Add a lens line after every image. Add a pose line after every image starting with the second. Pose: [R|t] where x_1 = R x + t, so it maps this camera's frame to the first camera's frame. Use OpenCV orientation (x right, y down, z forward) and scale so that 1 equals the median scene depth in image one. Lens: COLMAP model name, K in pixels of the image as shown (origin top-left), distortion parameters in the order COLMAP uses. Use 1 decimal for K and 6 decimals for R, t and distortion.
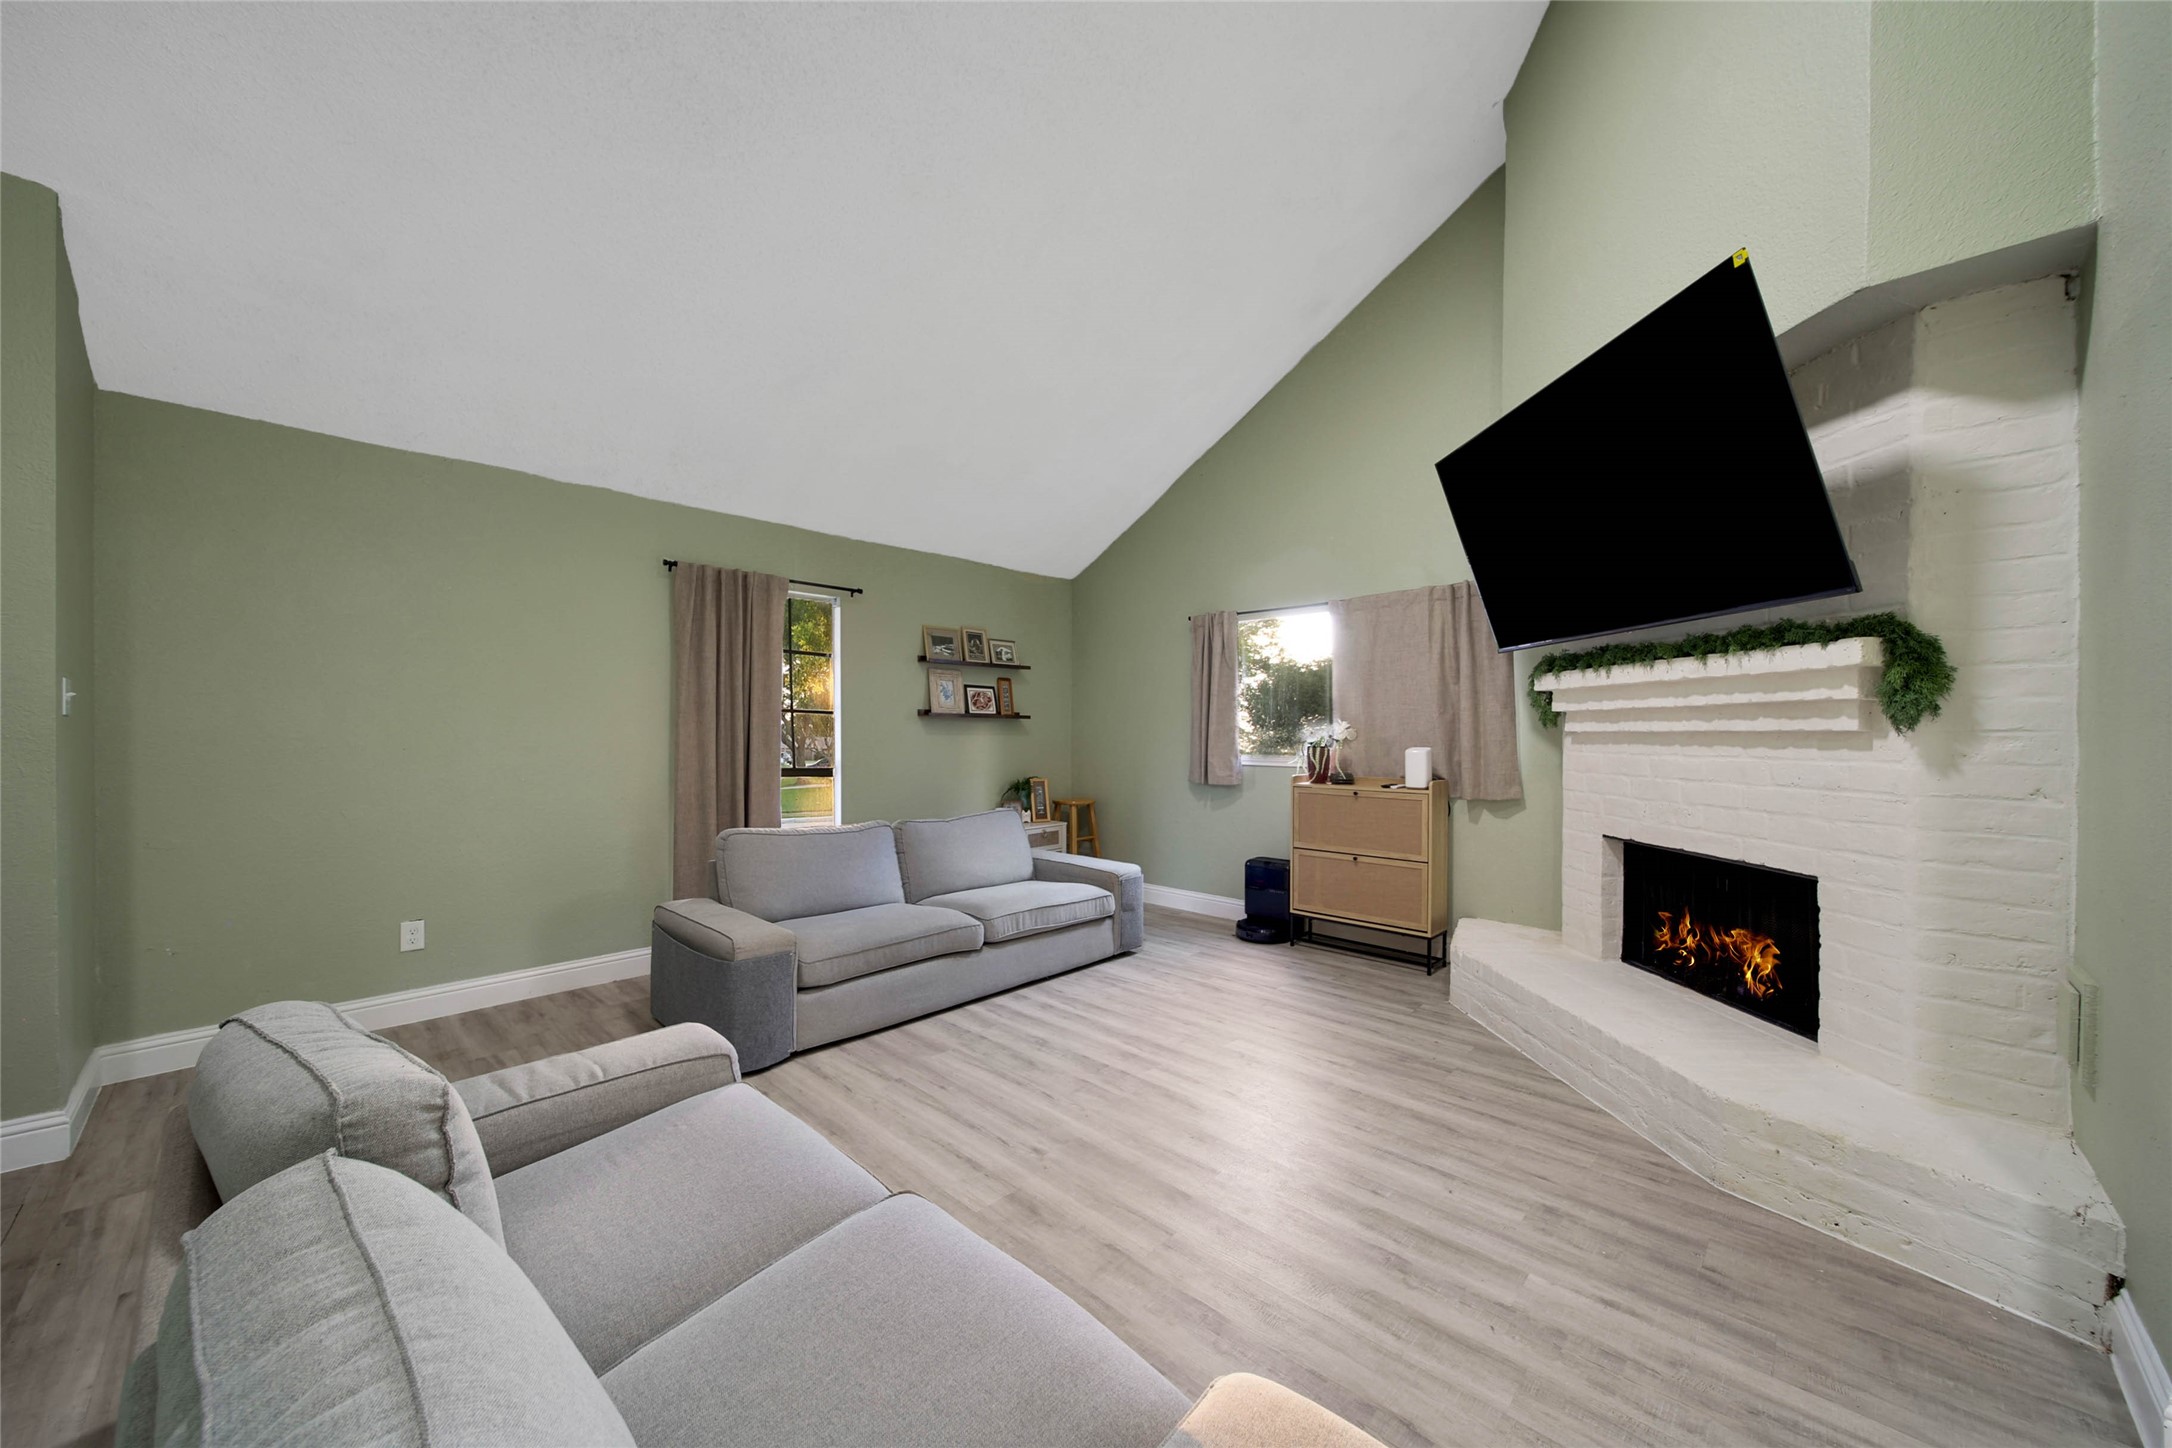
lens RADIAL K [[765.8, 0, 1037.3], [0, 765.8, 738.9], [0, 0, 1]] dist [0.000435, -0.000016]
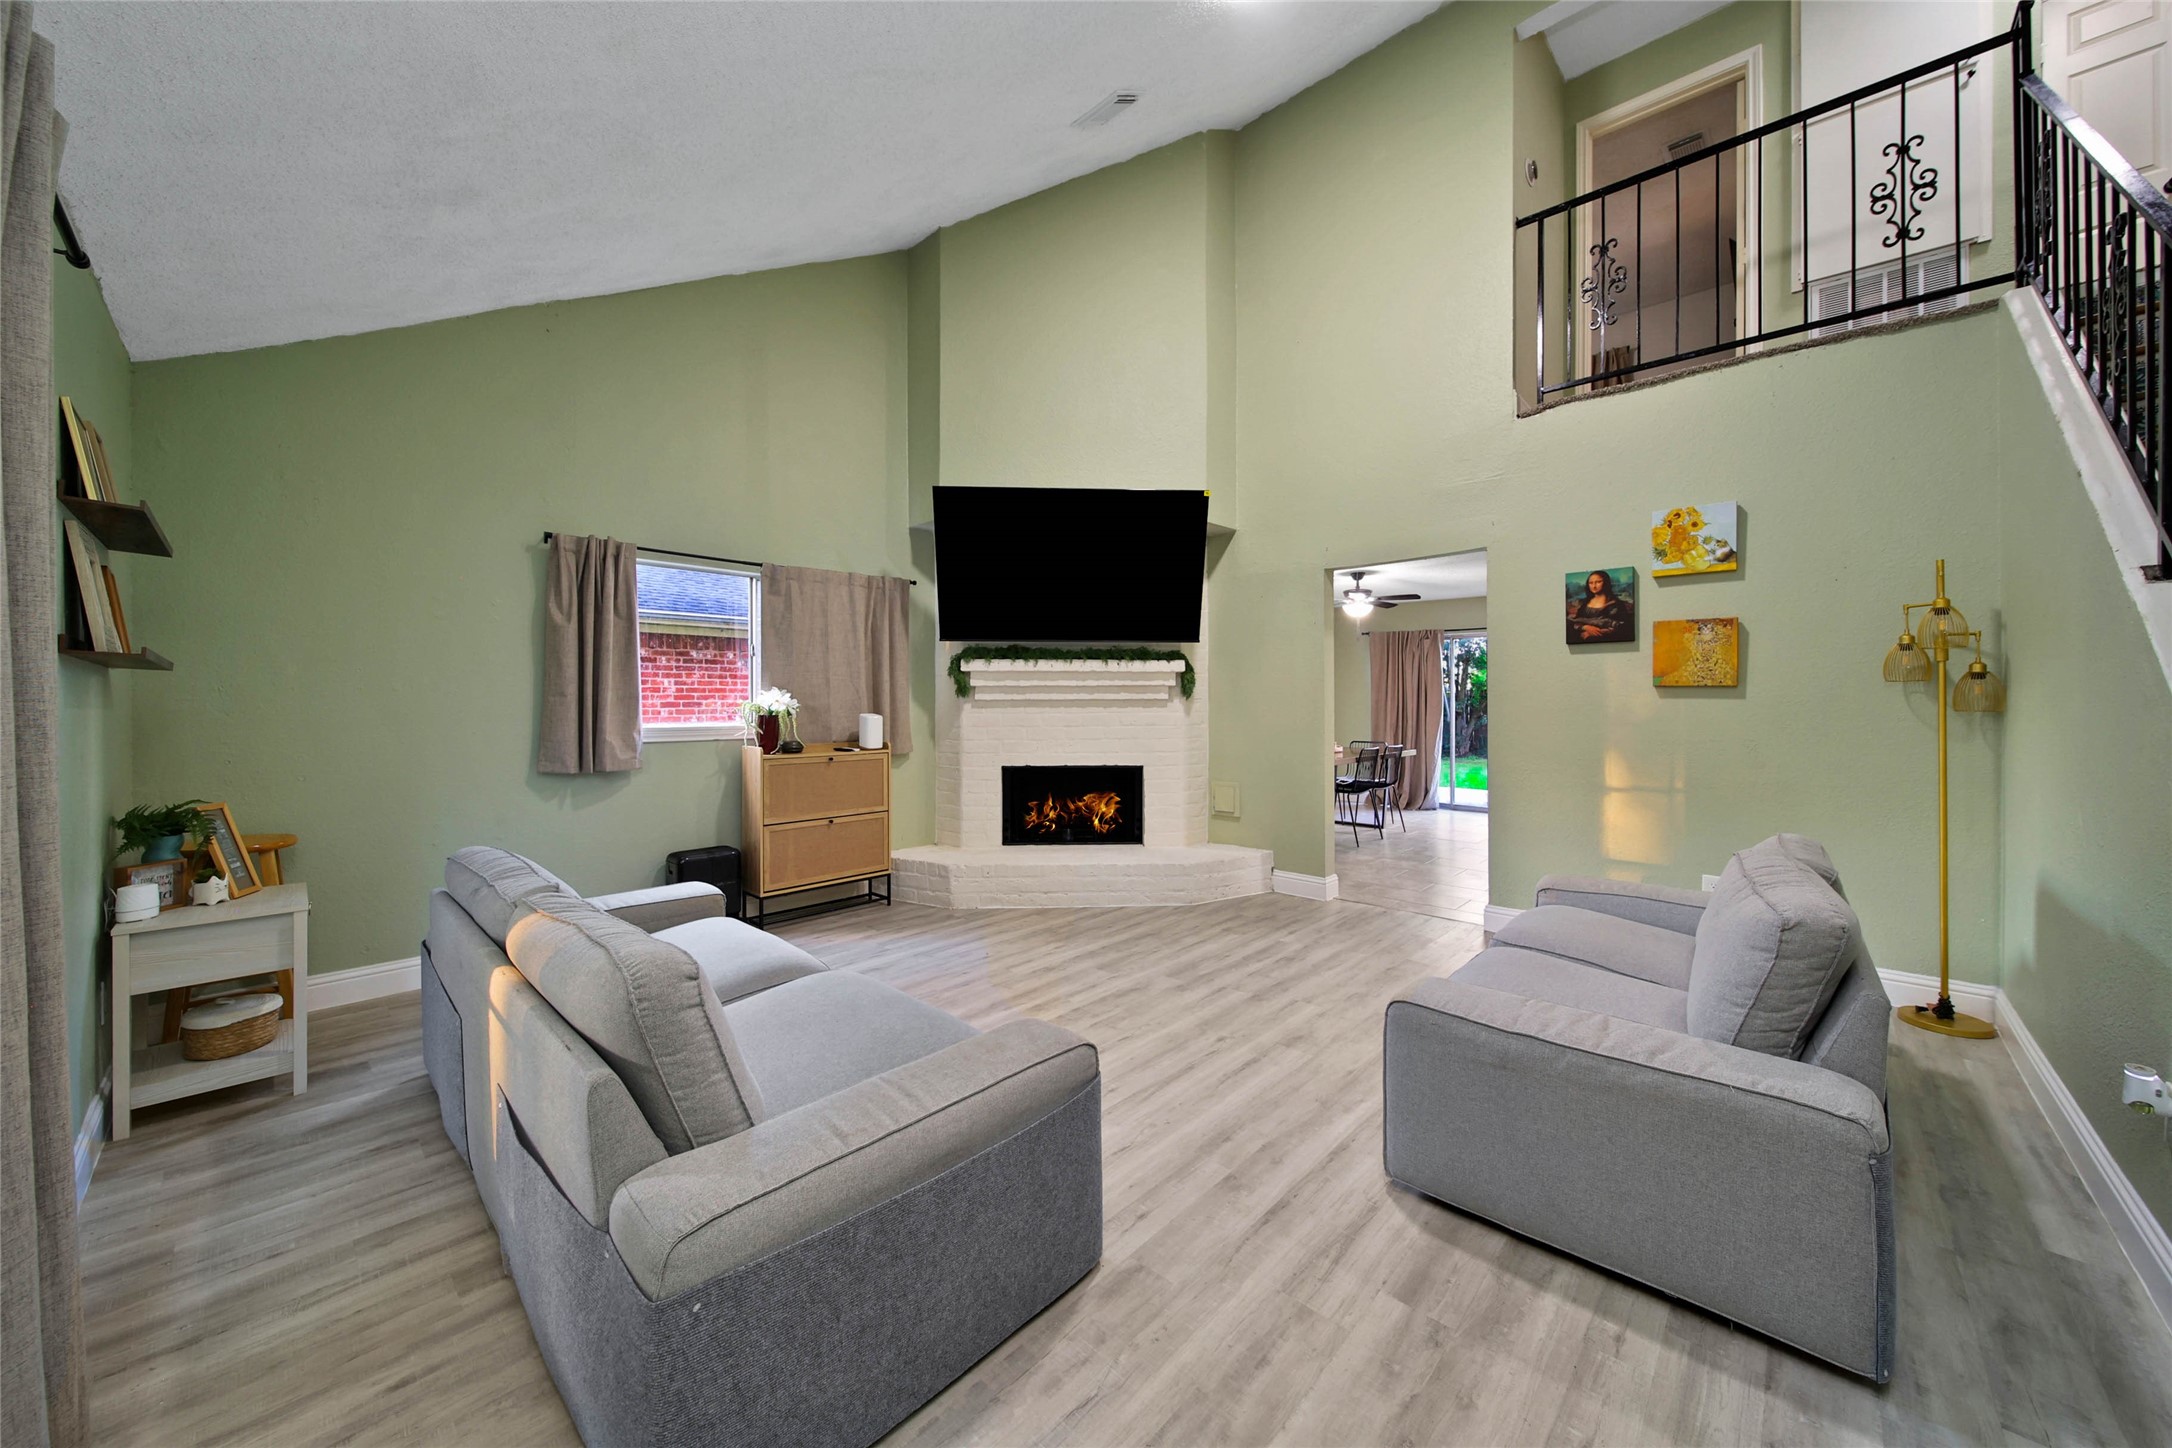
lens RADIAL K [[790.8, 0, 1115.0], [0, 790.8, 694.2], [0, 0, 1]] dist [0.000558, -0.000015]
pose [[-0.071830, 0.010443, 0.997362, -1.035247], [0.011874, 0.999883, -0.009615, -0.002768], [-0.997346, 0.011152, -0.071946, 1.035164]]
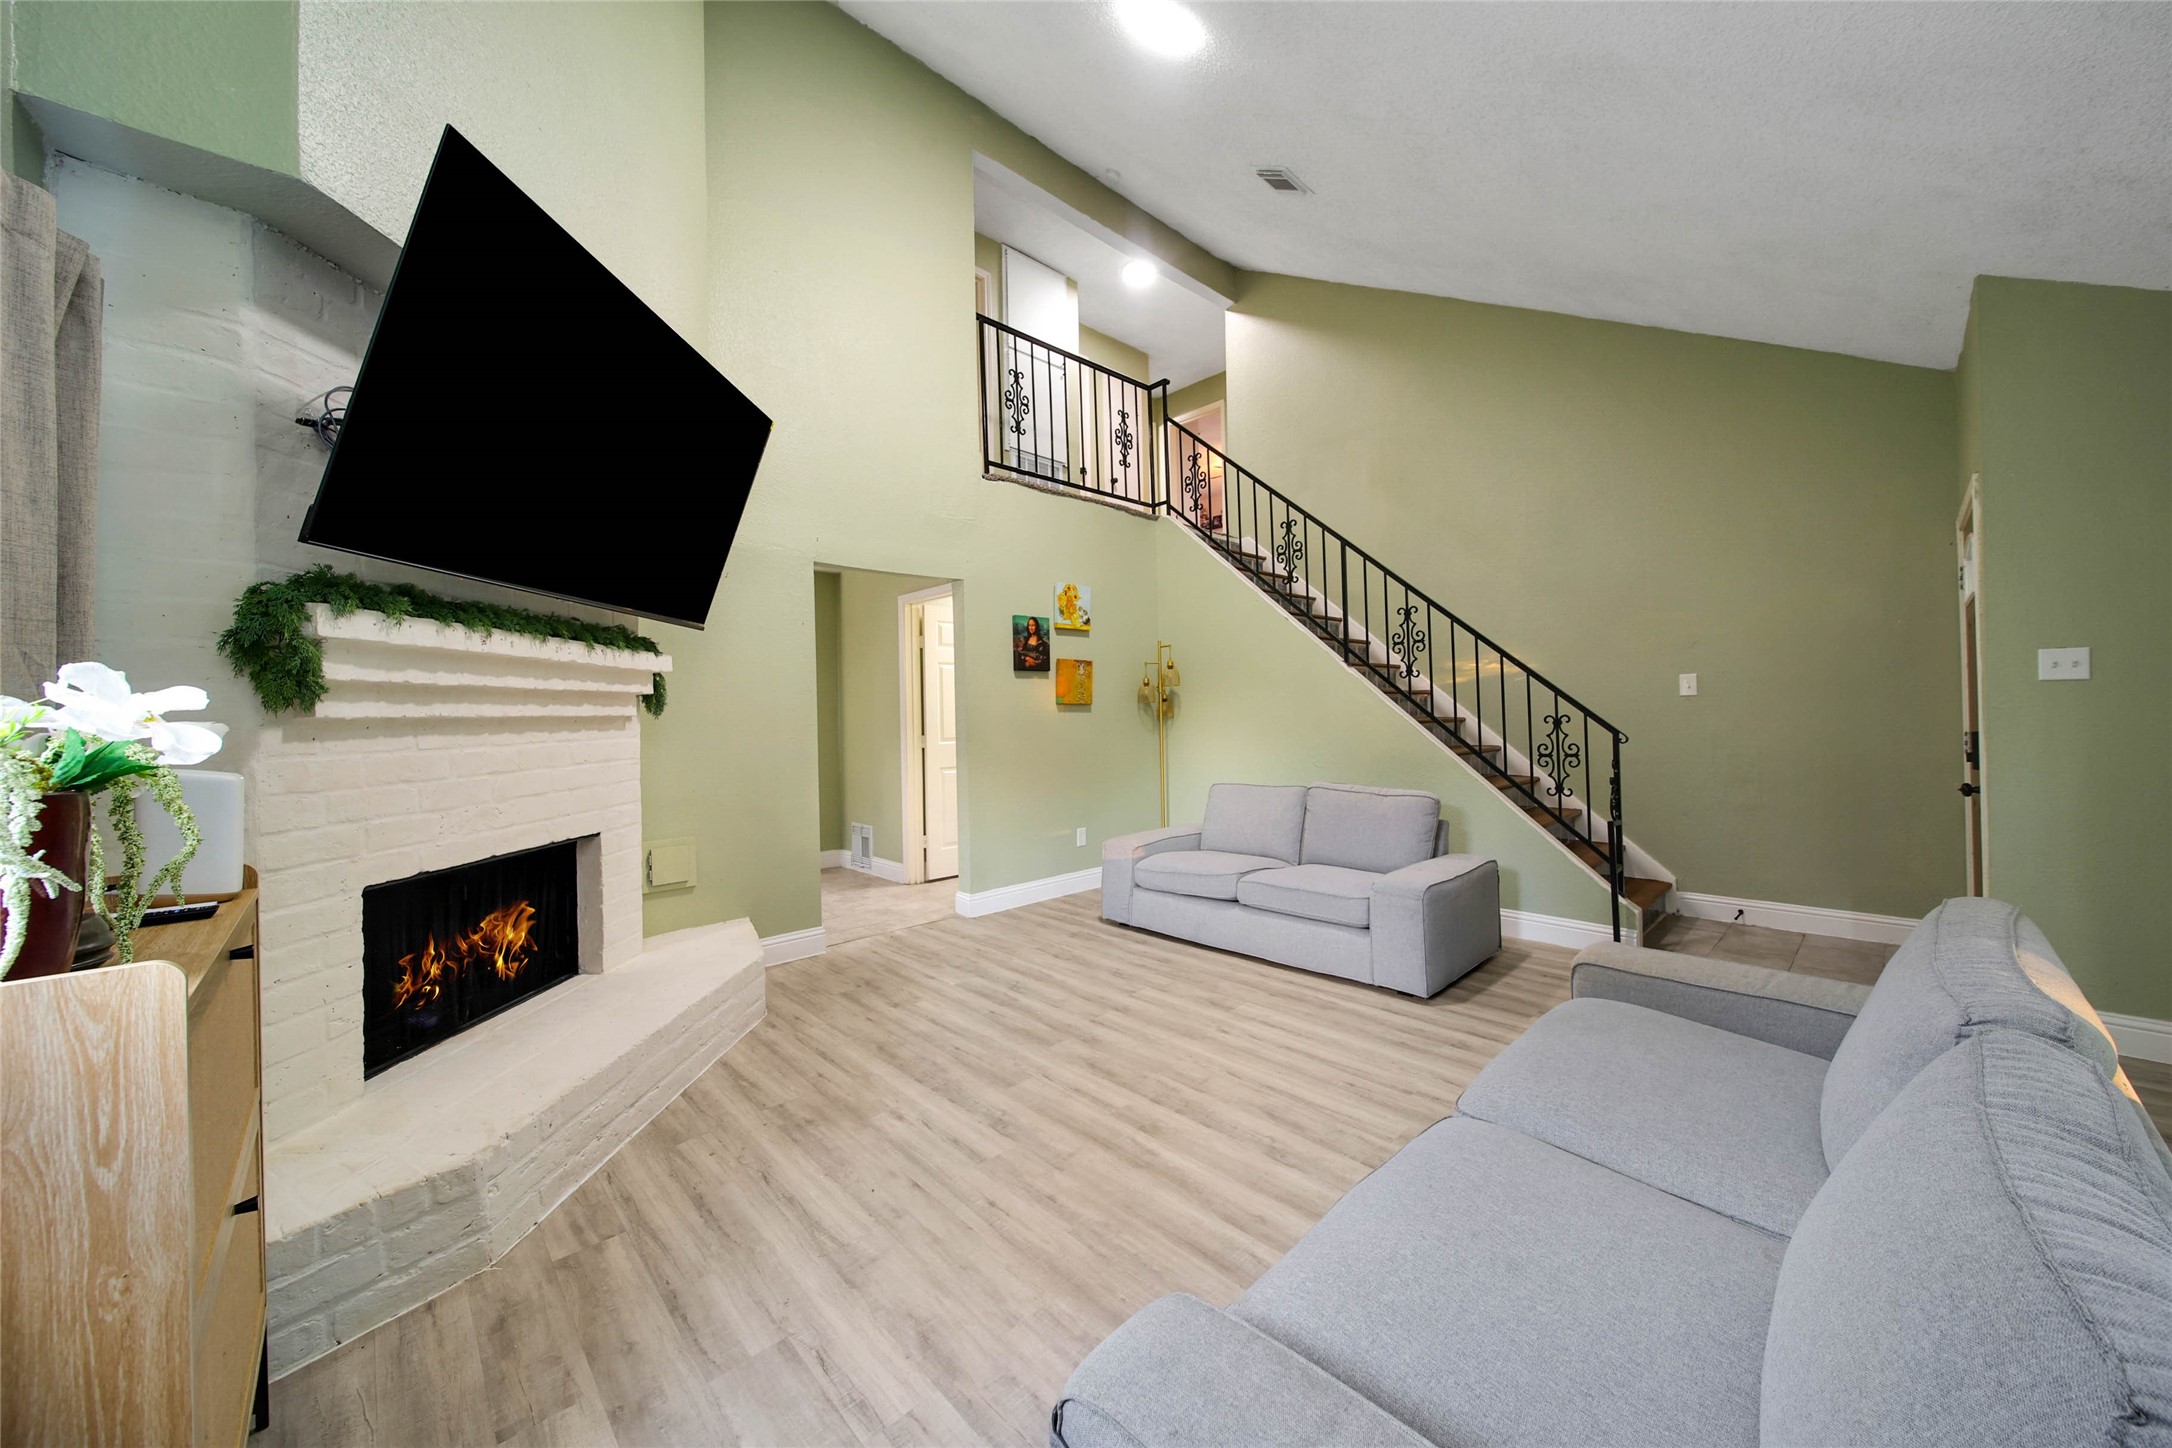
lens RADIAL K [[768.2, 0, 1077.7], [0, 768.2, 698.7], [0, 0, 1]] dist [-0.000368, -0.000036]
pose [[-0.999823, 0.017294, -0.007370, 0.202708], [0.017373, 0.999790, -0.010875, -0.009642], [0.007181, -0.011001, -0.999914, 1.895008]]
